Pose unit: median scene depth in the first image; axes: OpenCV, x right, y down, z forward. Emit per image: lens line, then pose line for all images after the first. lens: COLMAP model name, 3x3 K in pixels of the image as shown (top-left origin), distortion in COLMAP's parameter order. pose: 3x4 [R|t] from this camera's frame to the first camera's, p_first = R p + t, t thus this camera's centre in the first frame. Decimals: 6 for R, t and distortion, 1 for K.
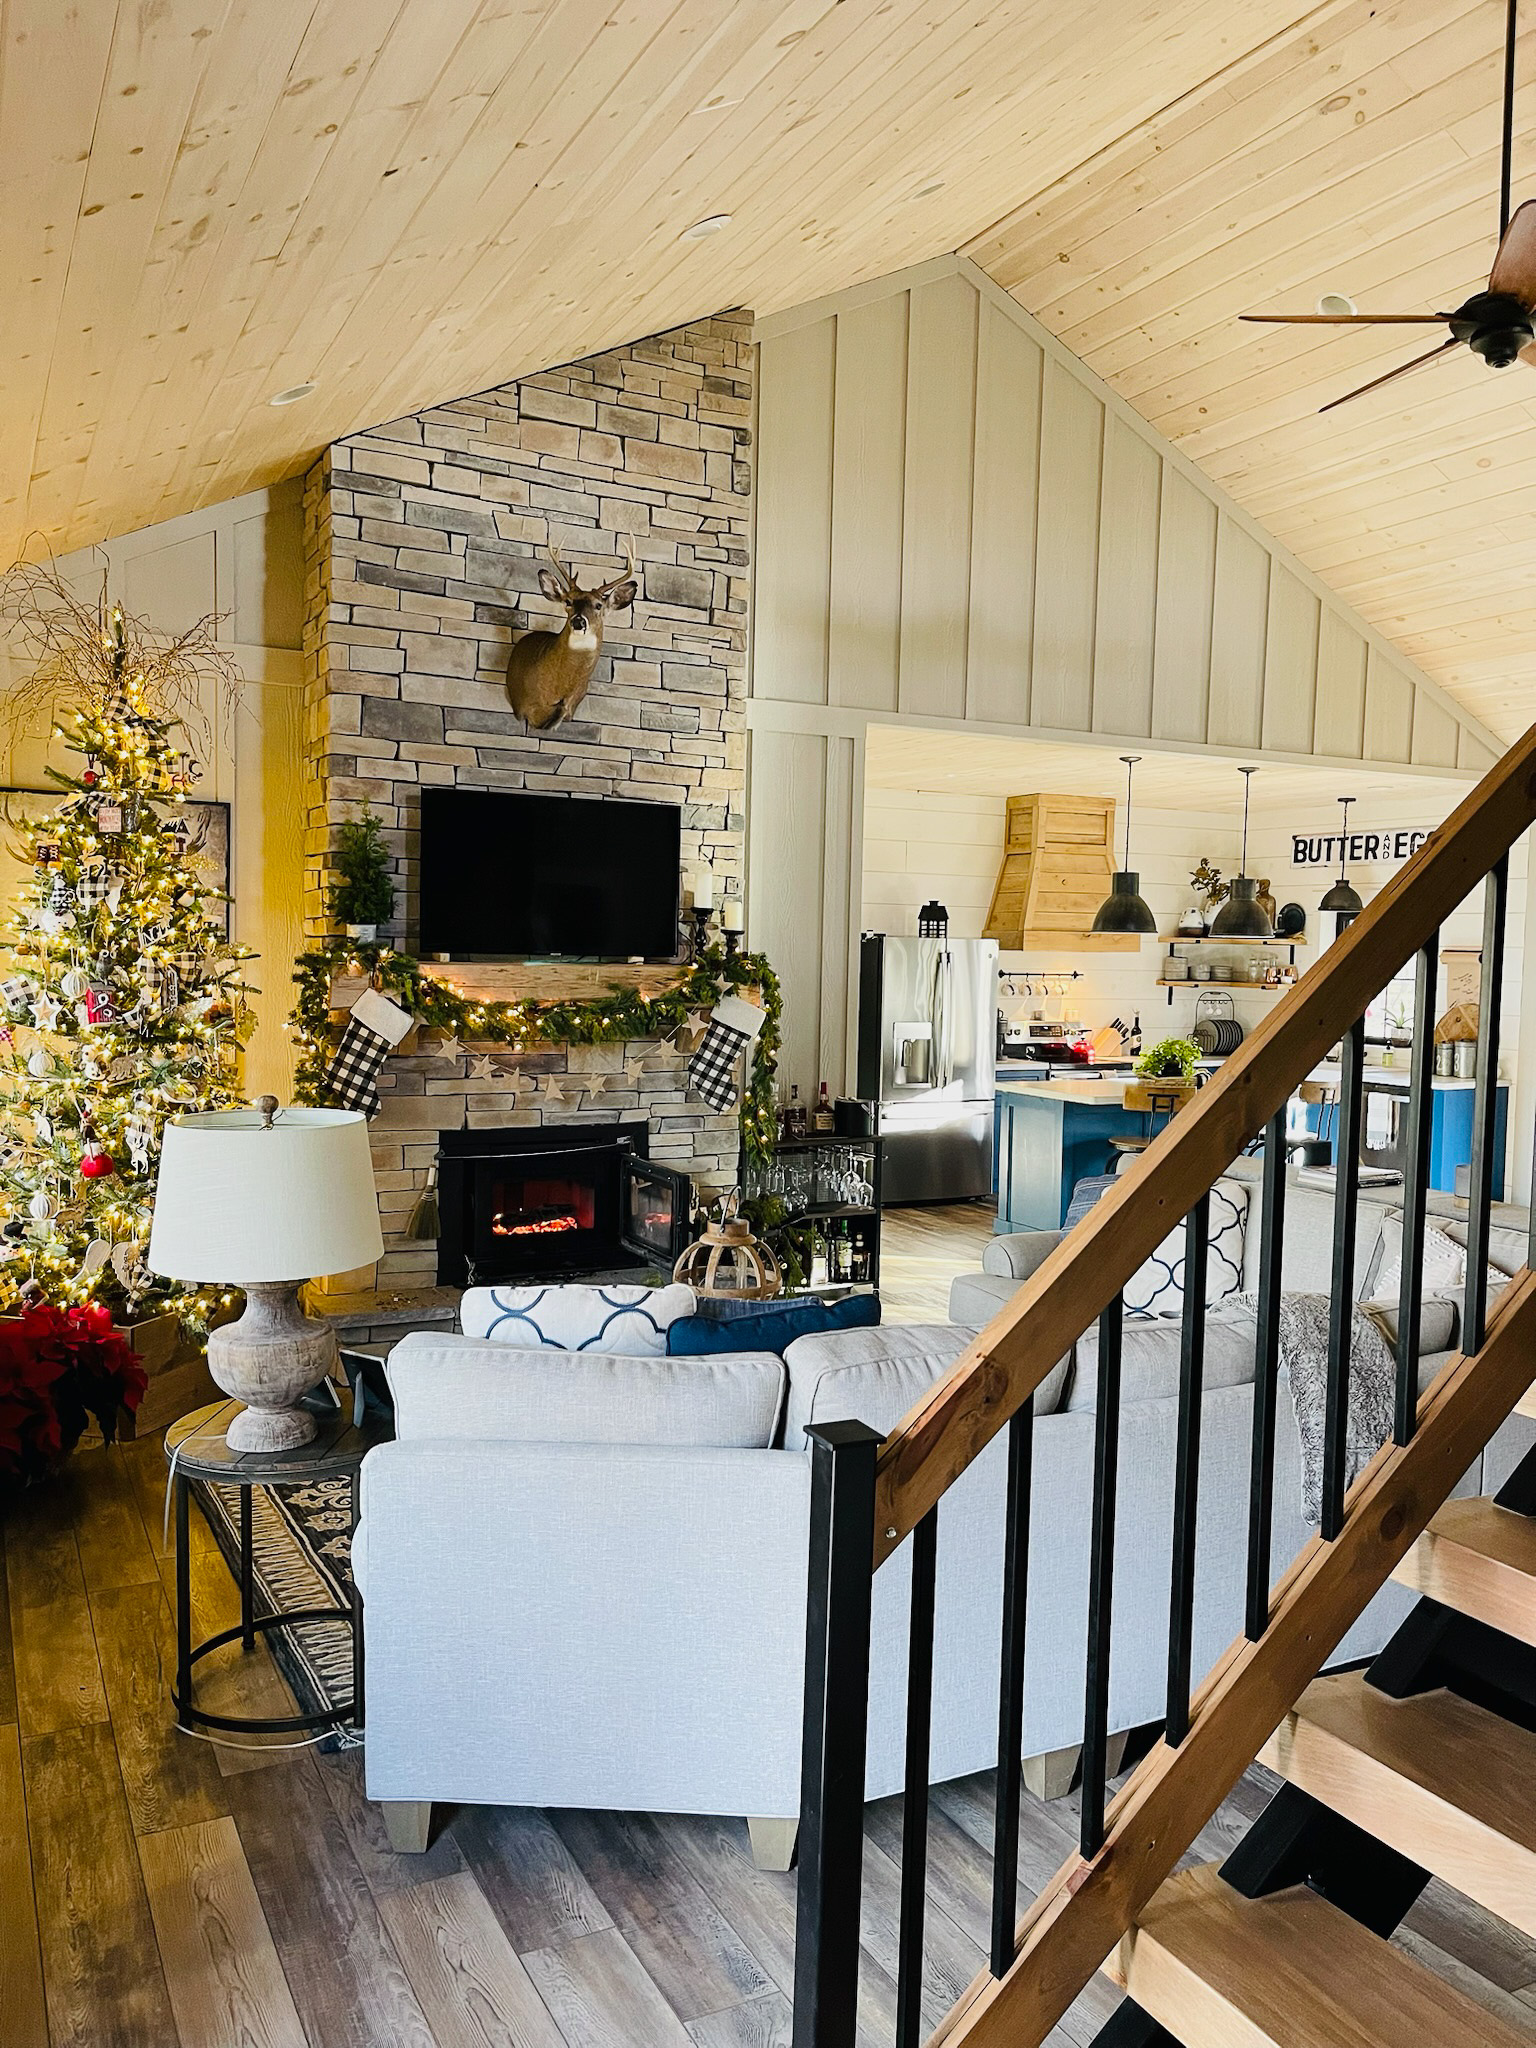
lens RADIAL K [[1567.5, 0, 768.0], [0, 1567.5, 1024.0], [0, 0, 1]] dist [0.048248, -0.000766]
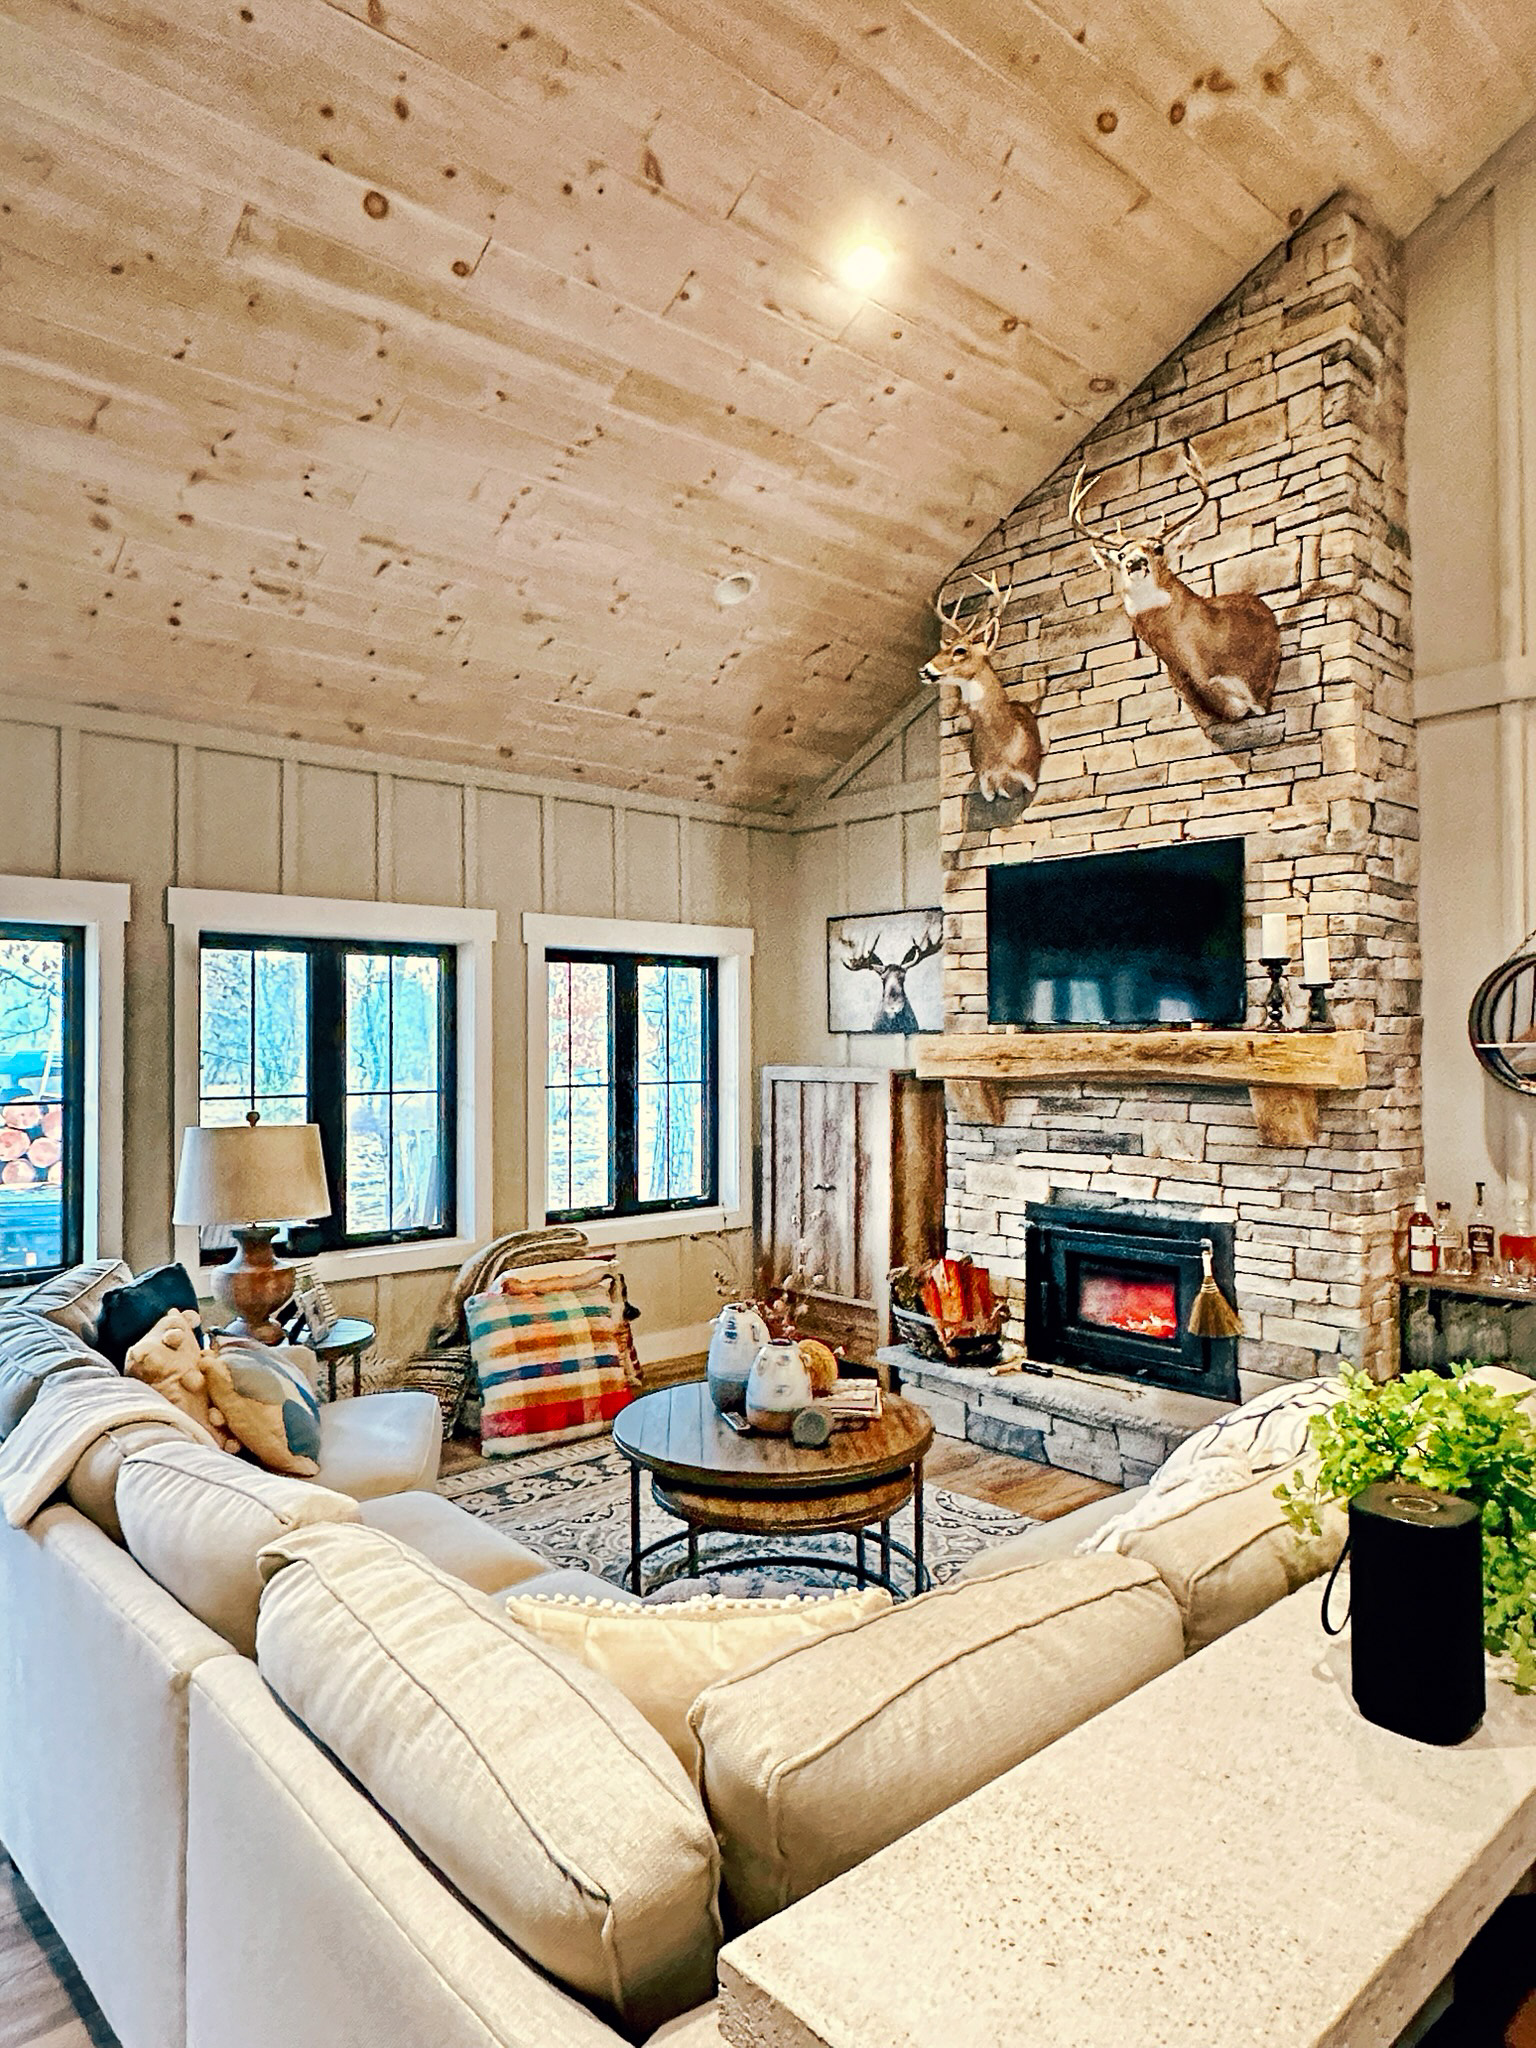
lens RADIAL K [[1270.8, 0, 776.1], [0, 1270.8, 1009.0], [0, 0, 1]] dist [-0.025107, -0.000672]
pose [[0.242748, -0.047488, -0.968926, 0.498799], [-0.040657, 0.997426, -0.059071, -0.000912], [0.969237, 0.053733, 0.240192, 0.592206]]
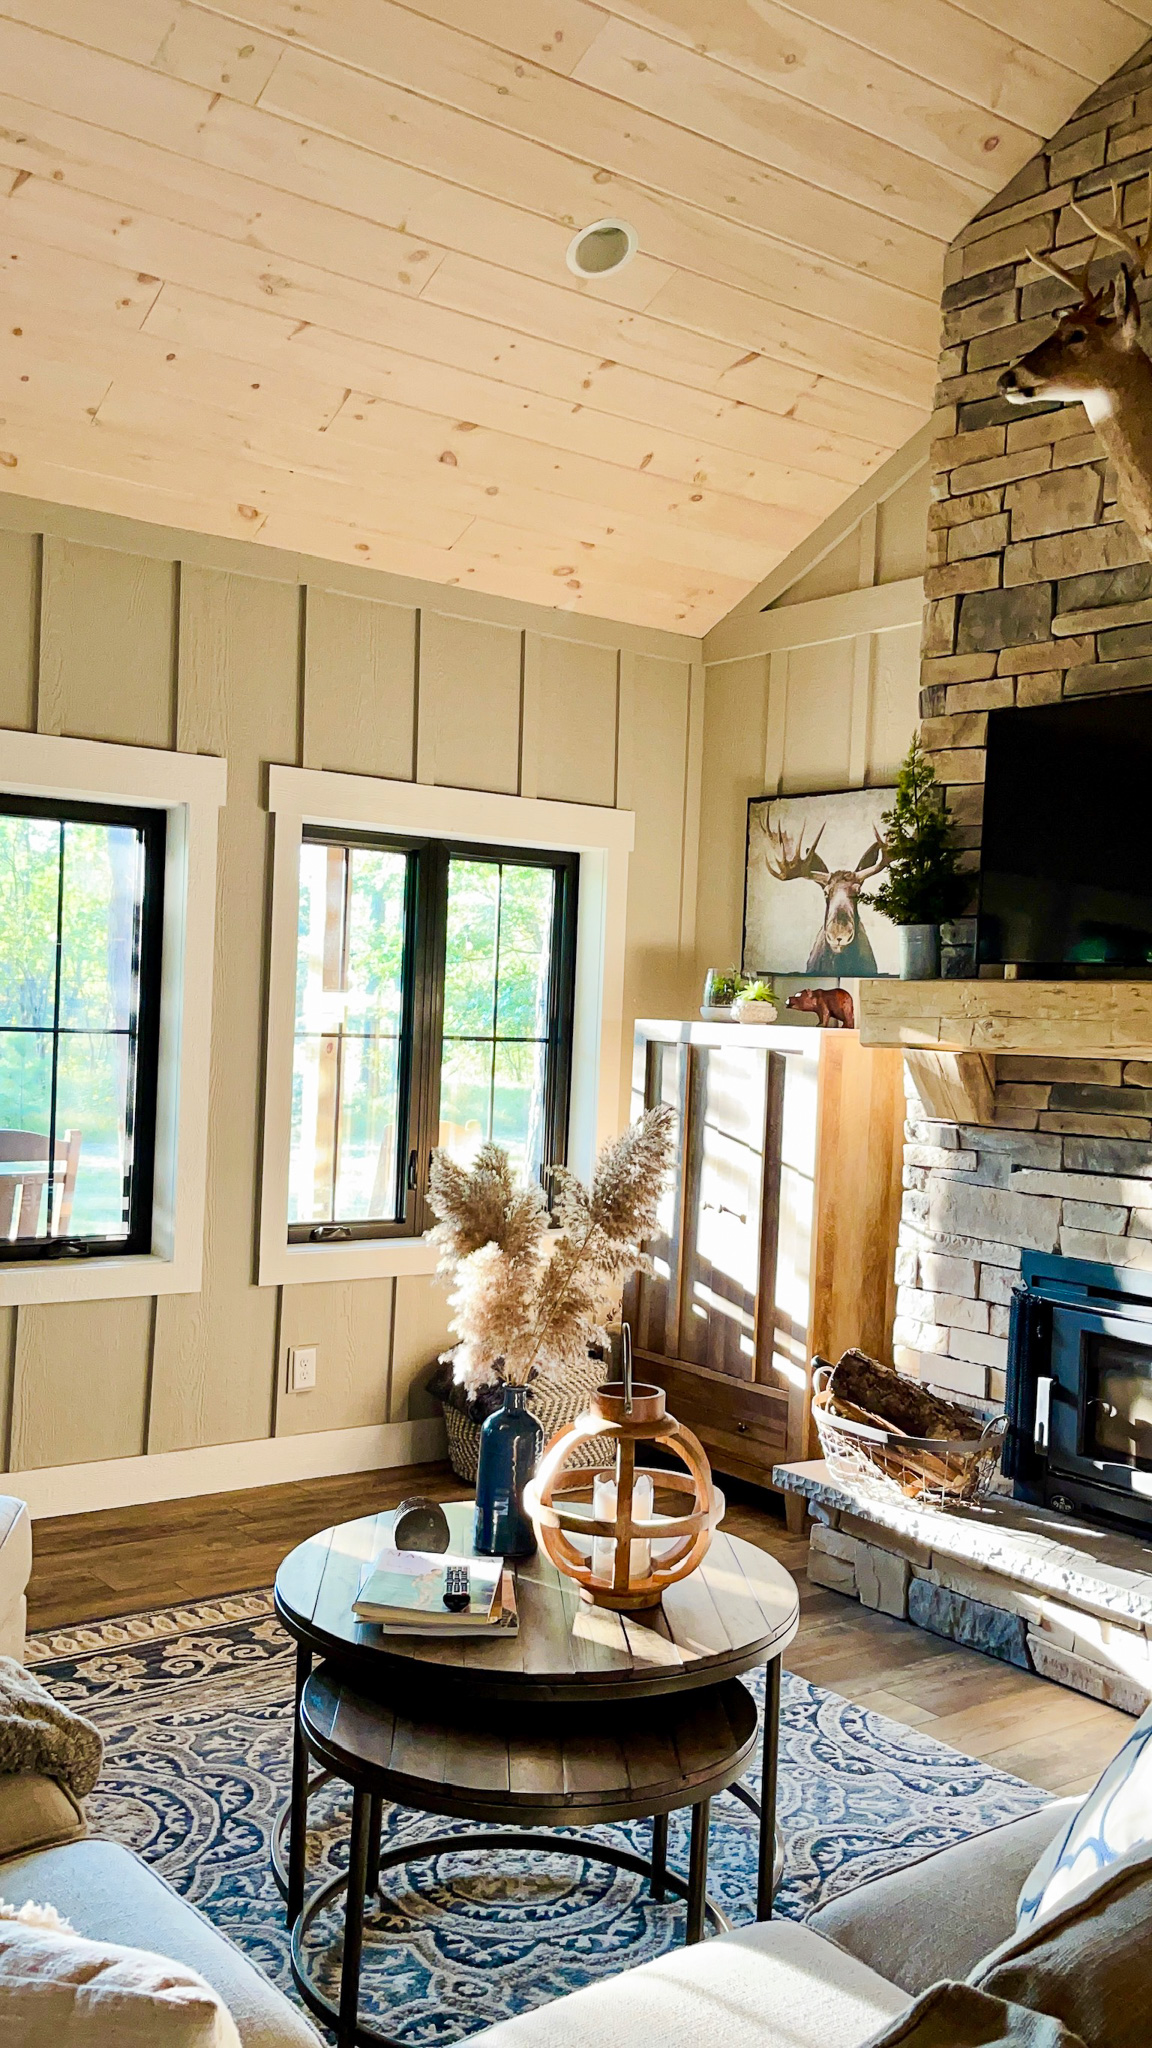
lens RADIAL K [[1782.1, 0, 576.0], [0, 1782.1, 1024.0], [0, 0, 1]] dist [0.005540, 0.011034]
pose [[0.162899, -0.002855, -0.986639, 0.428776], [-0.087965, 0.995972, -0.017405, 0.005442], [0.982714, 0.089625, 0.161991, 0.642922]]
